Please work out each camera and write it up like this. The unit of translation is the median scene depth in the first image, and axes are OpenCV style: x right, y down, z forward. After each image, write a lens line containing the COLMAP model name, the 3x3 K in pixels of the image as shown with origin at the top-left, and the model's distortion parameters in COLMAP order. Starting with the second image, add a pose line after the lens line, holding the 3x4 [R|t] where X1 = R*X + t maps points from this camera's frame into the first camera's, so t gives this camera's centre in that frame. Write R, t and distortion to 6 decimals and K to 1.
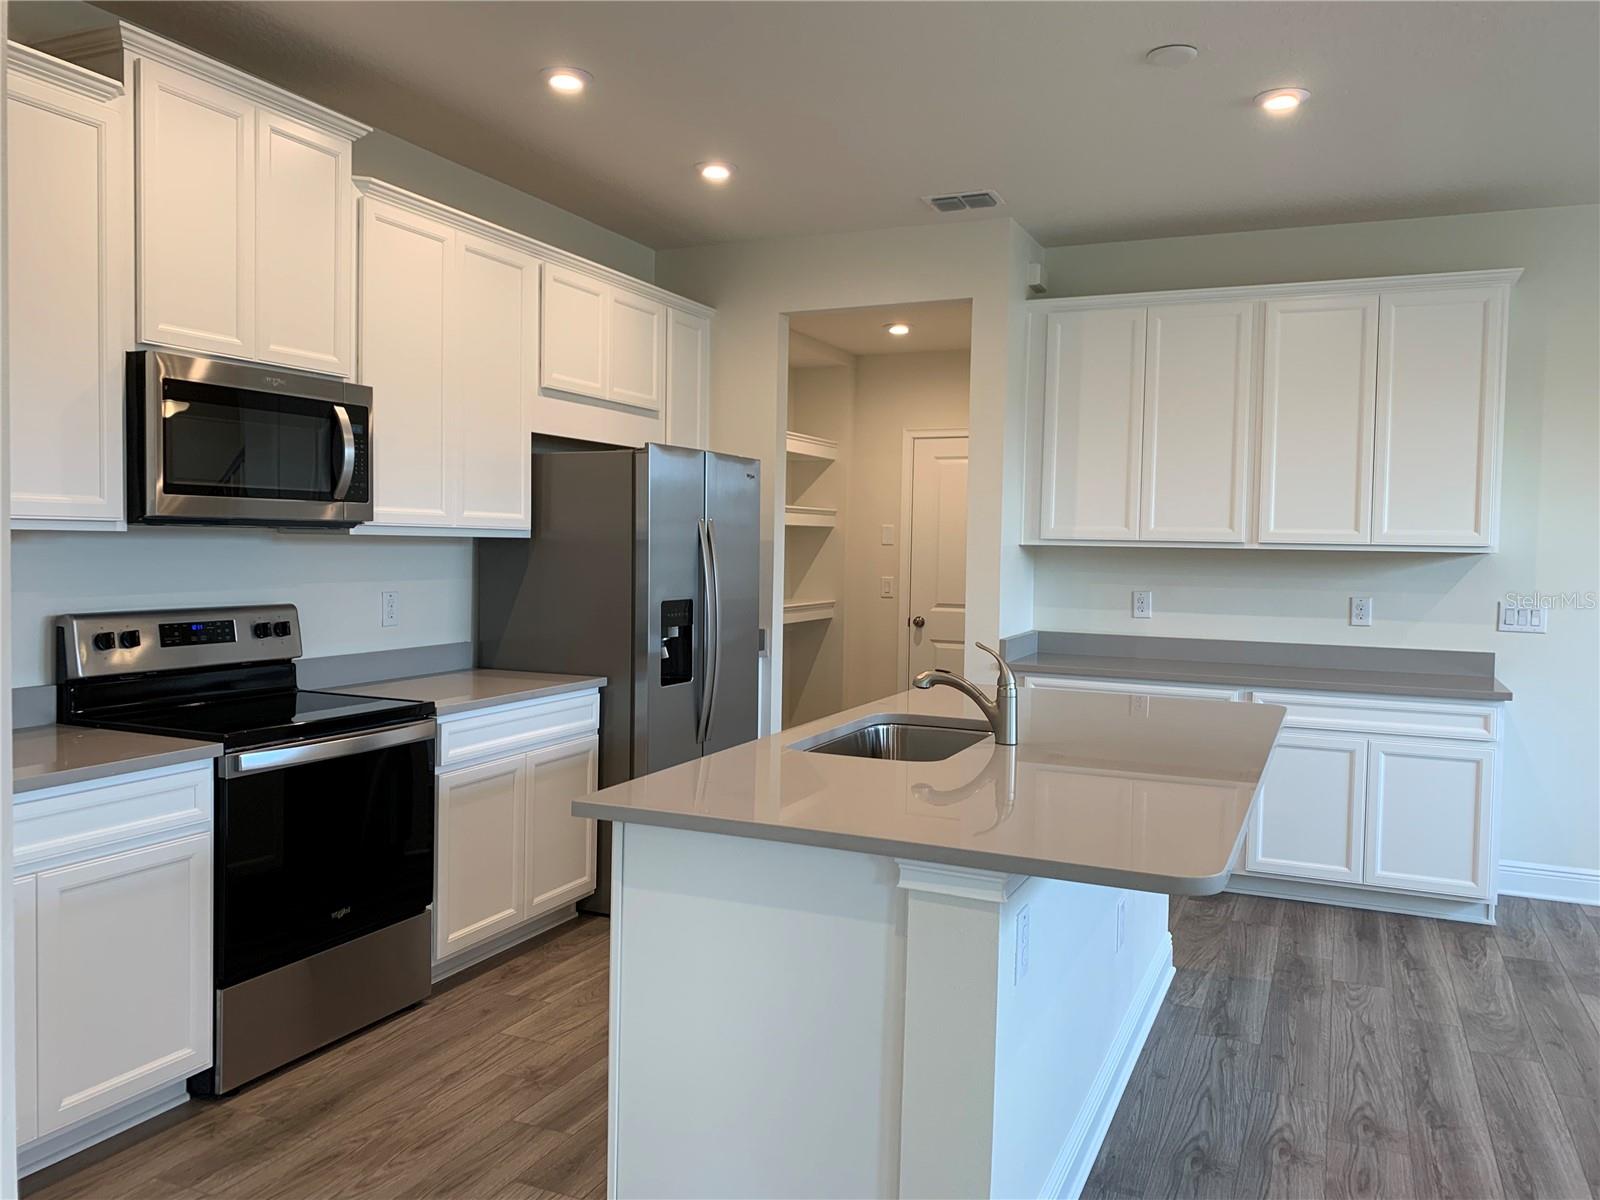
lens RADIAL K [[1228.8, 0, 795.7], [0, 1228.8, 592.0], [0, 0, 1]] dist [0.009027, -0.006689]
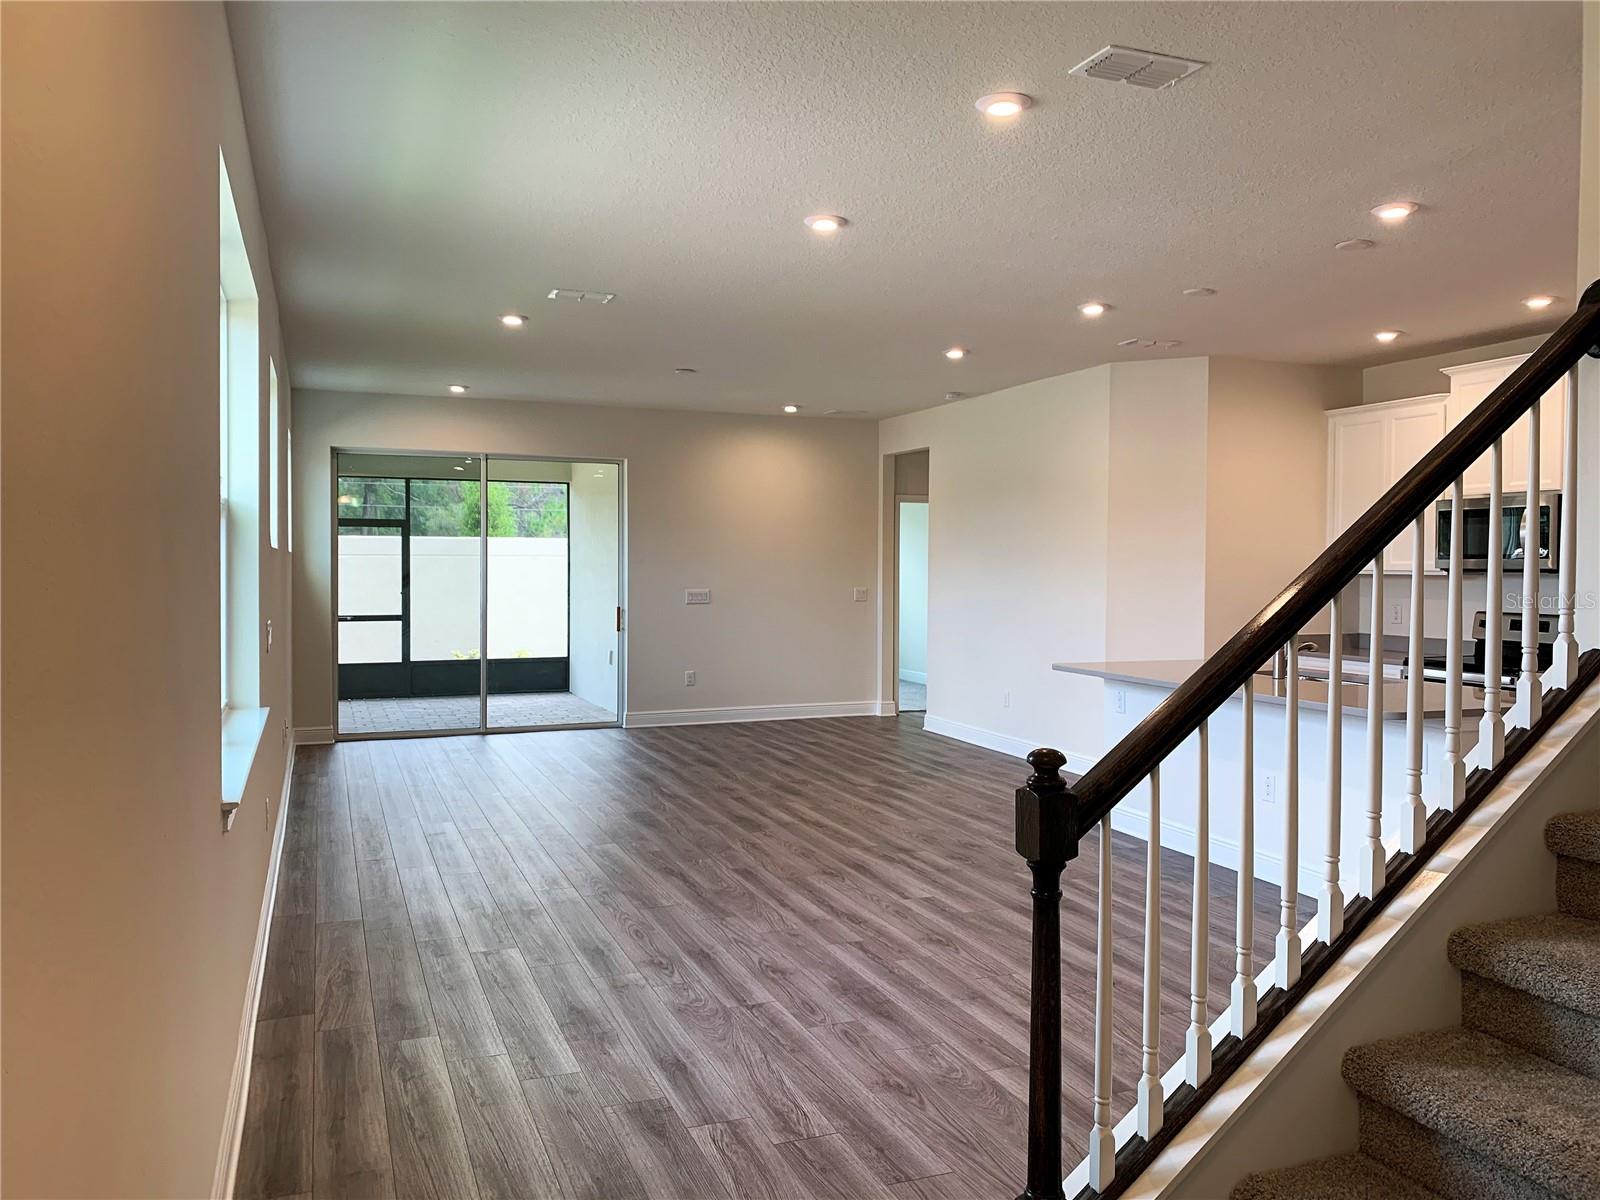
lens RADIAL K [[1218.8, 0, 791.6], [0, 1218.8, 586.7], [0, 0, 1]] dist [0.093016, -0.205786]
pose [[-0.703688, -0.006639, -0.710478, 1.672914], [-0.046493, 0.998243, 0.036720, -0.045124], [0.708987, 0.058872, -0.702760, 1.446832]]
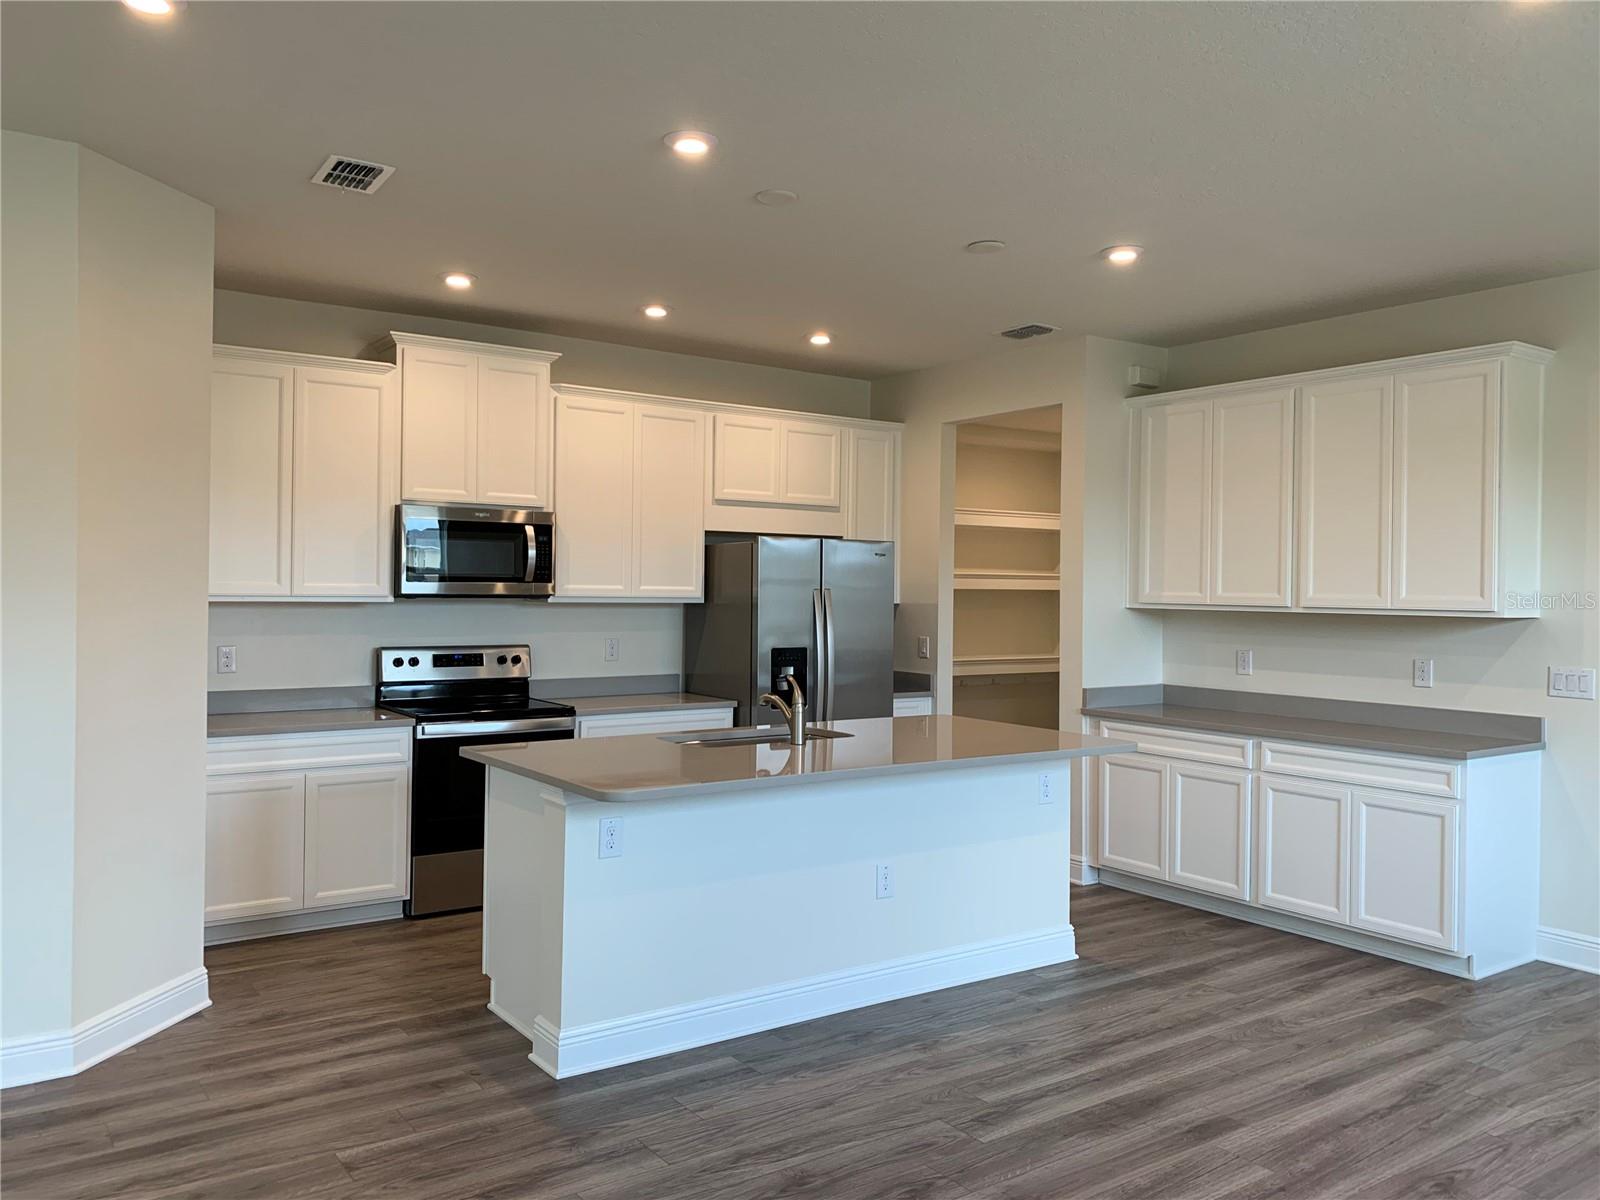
lens RADIAL K [[1228.8, 0, 795.7], [0, 1228.8, 592.0], [0, 0, 1]] dist [0.009027, -0.006689]
pose [[0.861892, -0.004975, -0.507067, 0.735261], [-0.018553, 0.998973, -0.041336, 0.000316], [0.506752, 0.045035, 0.860915, -0.225537]]
